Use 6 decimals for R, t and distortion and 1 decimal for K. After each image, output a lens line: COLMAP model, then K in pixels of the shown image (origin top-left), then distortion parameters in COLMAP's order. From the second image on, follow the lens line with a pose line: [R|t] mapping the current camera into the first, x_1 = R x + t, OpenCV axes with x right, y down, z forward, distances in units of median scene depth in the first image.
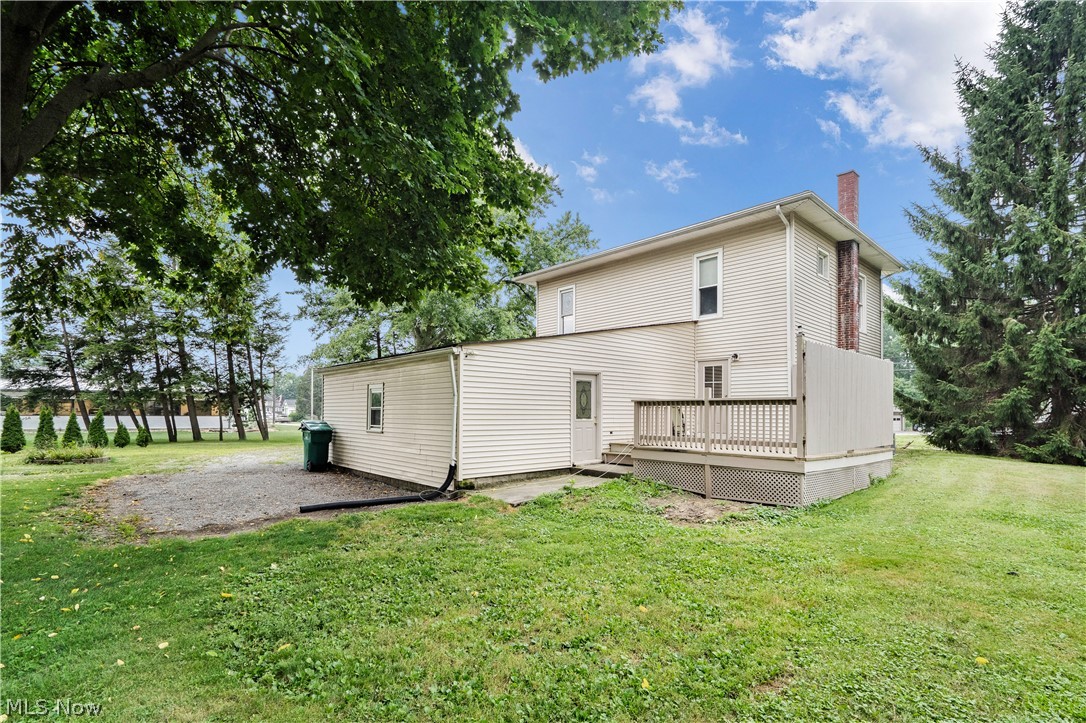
lens RADIAL K [[506.1, 0, 540.3], [0, 506.1, 393.5], [0, 0, 1]] dist [-0.004370, 0.000326]
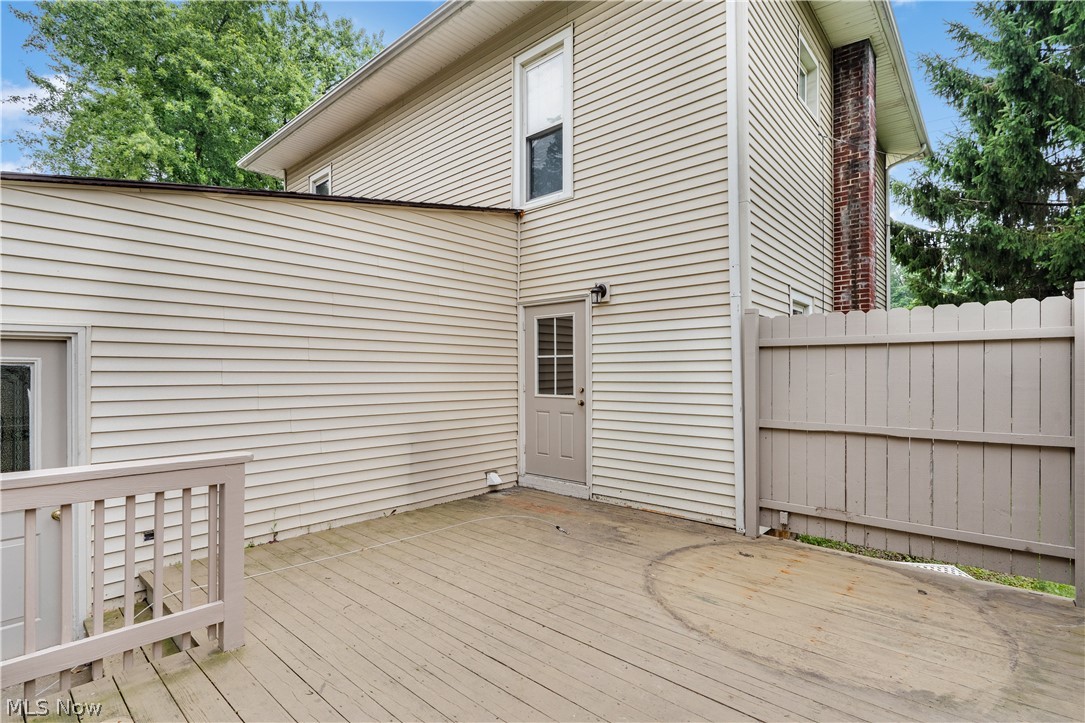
lens RADIAL K [[516.0, 0, 515.4], [0, 516.0, 364.9], [0, 0, 1]] dist [-0.003397, -0.000257]
pose [[0.997095, -0.003546, 0.076081, 0.272583], [0.002104, 0.999817, 0.019020, -0.022967], [-0.076135, -0.018804, 0.996920, 0.570100]]
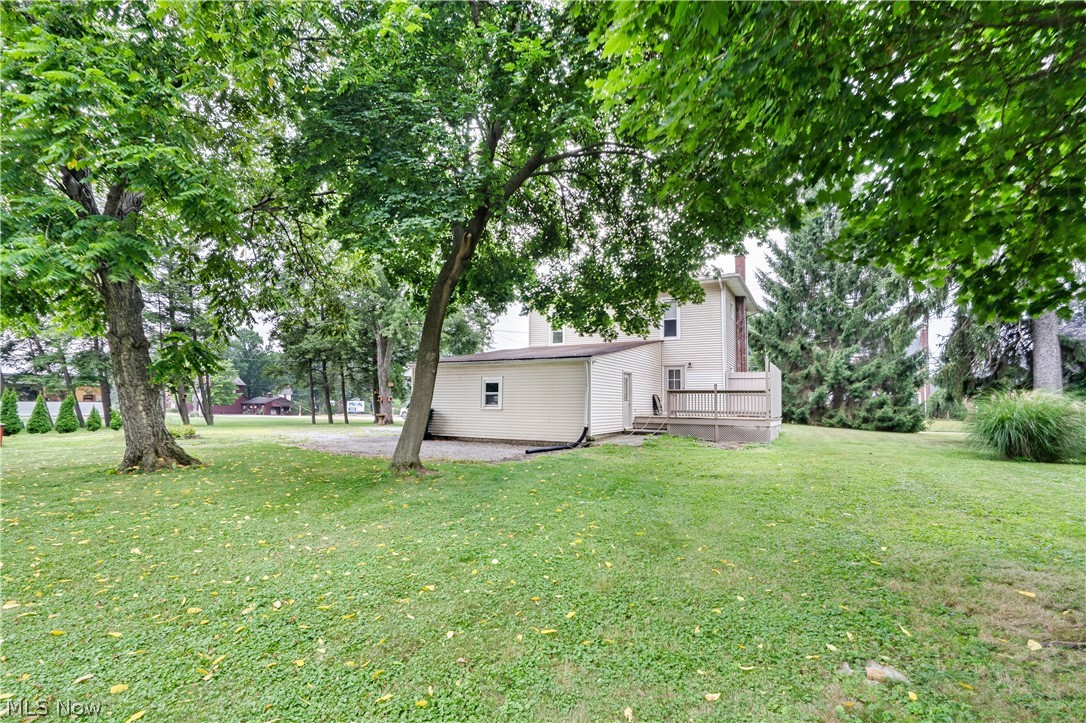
lens RADIAL K [[488.9, 0, 543.0], [0, 488.9, 361.5], [0, 0, 1]] dist [0.001952, 0.000353]
pose [[0.947146, 0.032495, 0.319152, -0.538040], [-0.018029, 0.998676, -0.048177, 0.002856], [-0.320295, 0.039877, 0.946478, -0.323419]]
